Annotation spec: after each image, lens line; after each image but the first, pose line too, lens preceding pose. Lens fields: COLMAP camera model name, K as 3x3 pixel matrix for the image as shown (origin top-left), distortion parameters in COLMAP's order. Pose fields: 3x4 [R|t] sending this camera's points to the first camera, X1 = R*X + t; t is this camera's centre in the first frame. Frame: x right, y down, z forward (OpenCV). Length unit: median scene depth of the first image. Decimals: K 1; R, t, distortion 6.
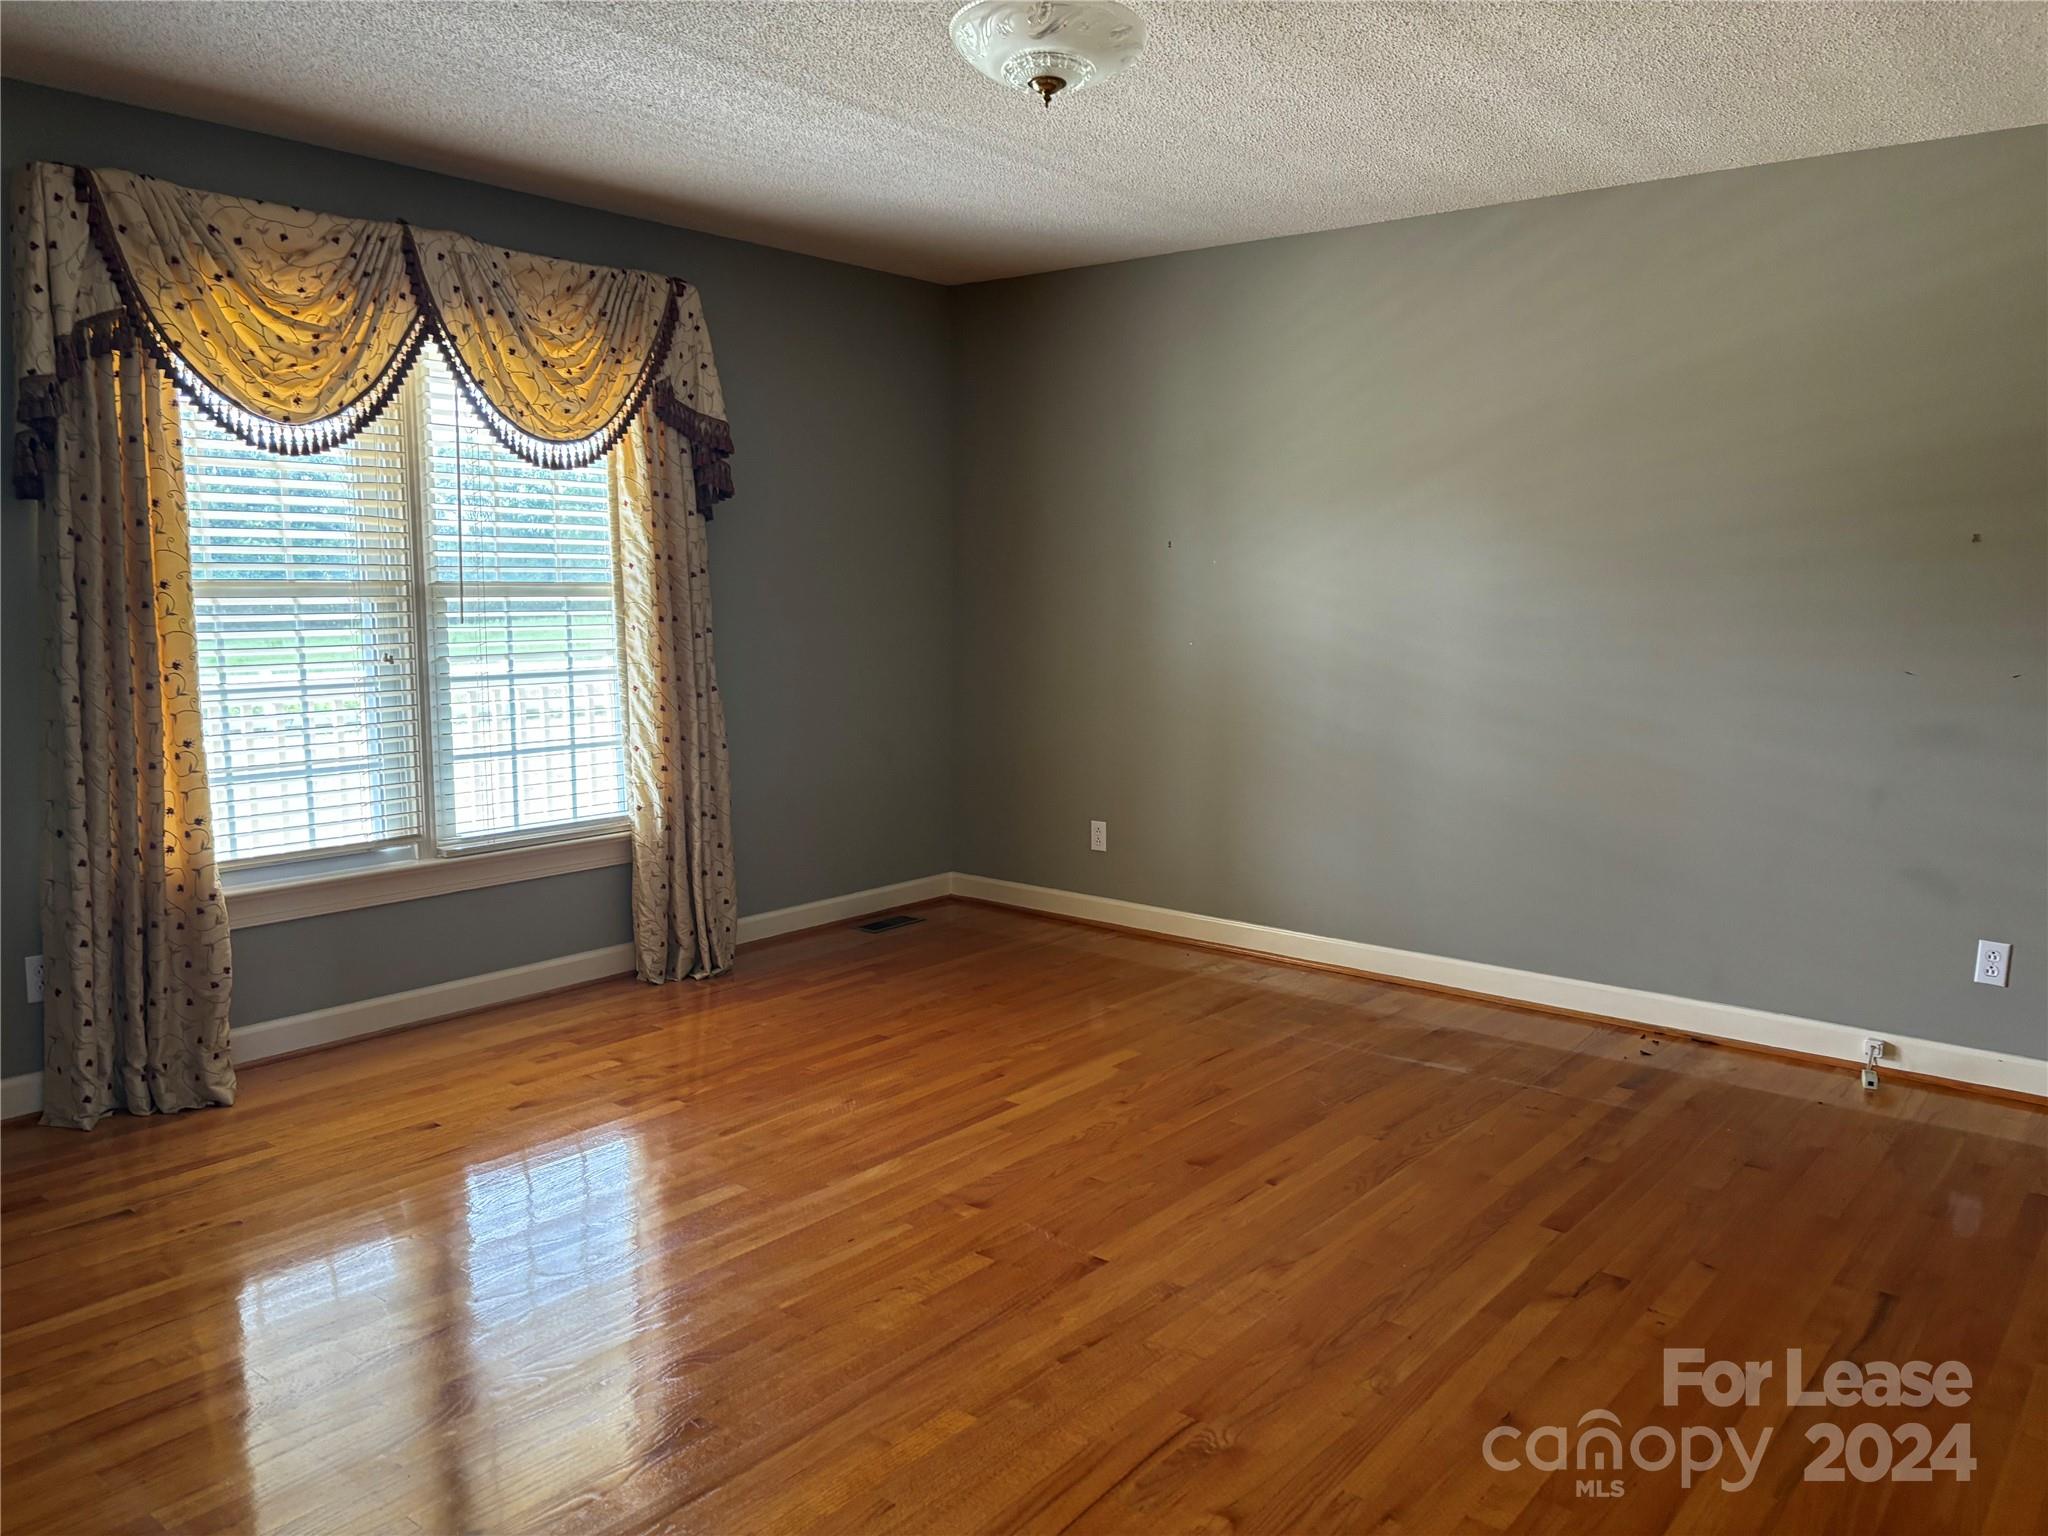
lens RADIAL K [[1542.9, 0, 1029.5], [0, 1542.9, 765.8], [0, 0, 1]] dist [0.056515, -0.058914]
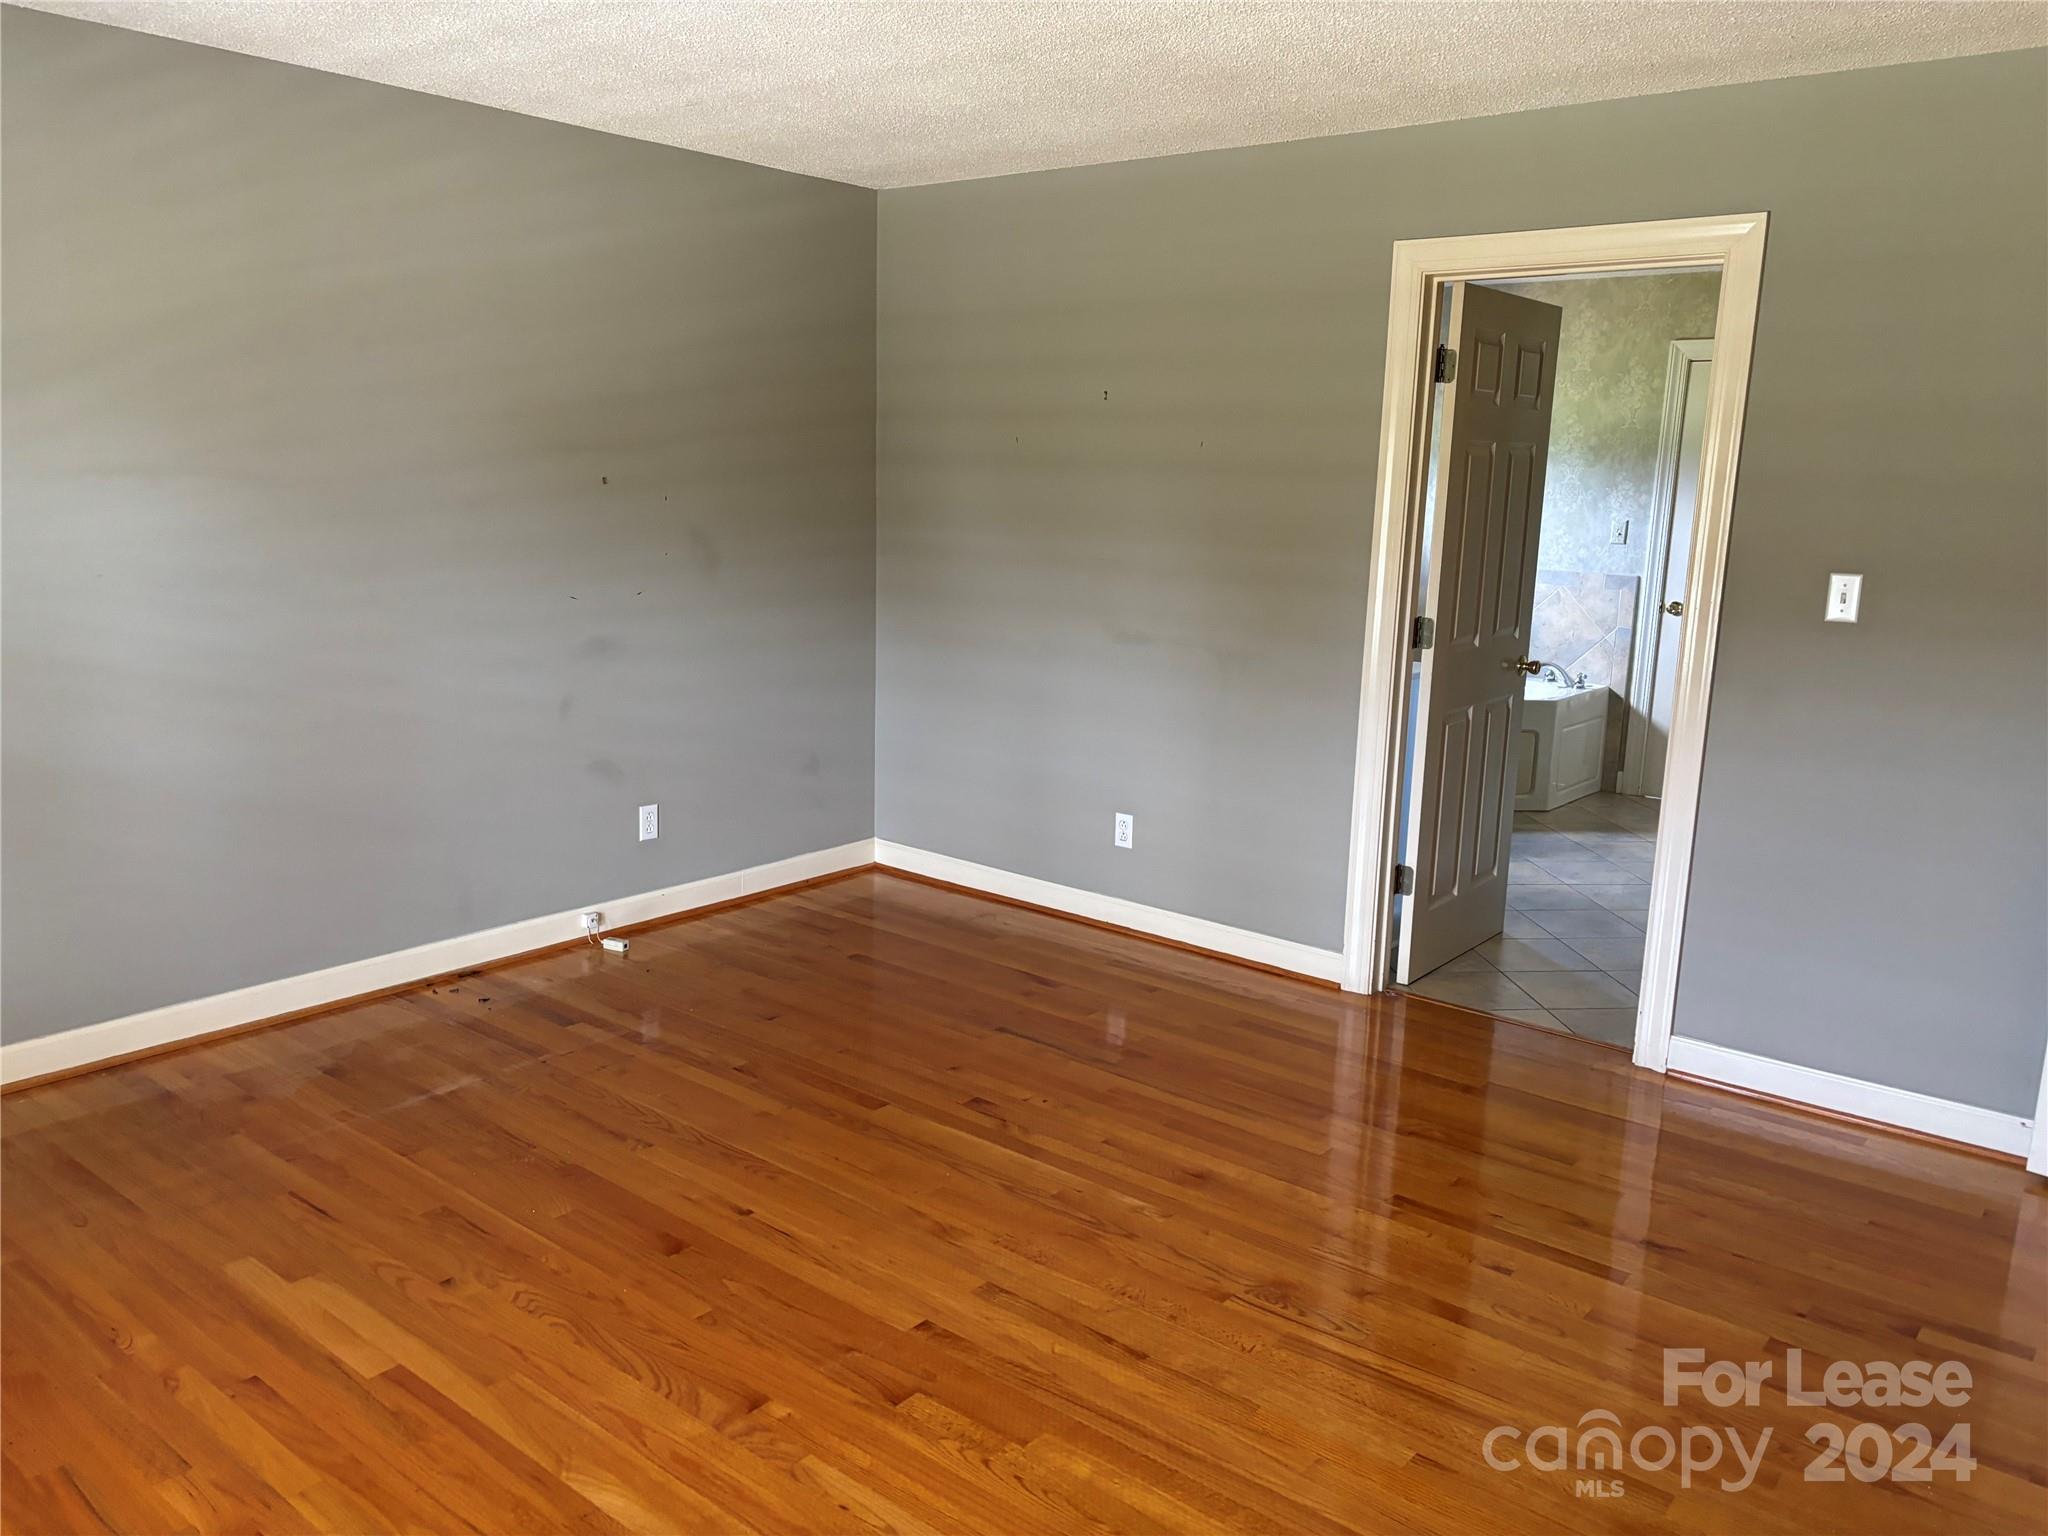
lens RADIAL K [[1542.9, 0, 1032.9], [0, 1542.9, 763.2], [0, 0, 1]] dist [0.056515, -0.058914]
pose [[0.001906, -0.200067, 0.979780, -0.672705], [0.093642, 0.975513, 0.199014, -0.157215], [-0.995604, 0.091369, 0.020594, 0.750526]]
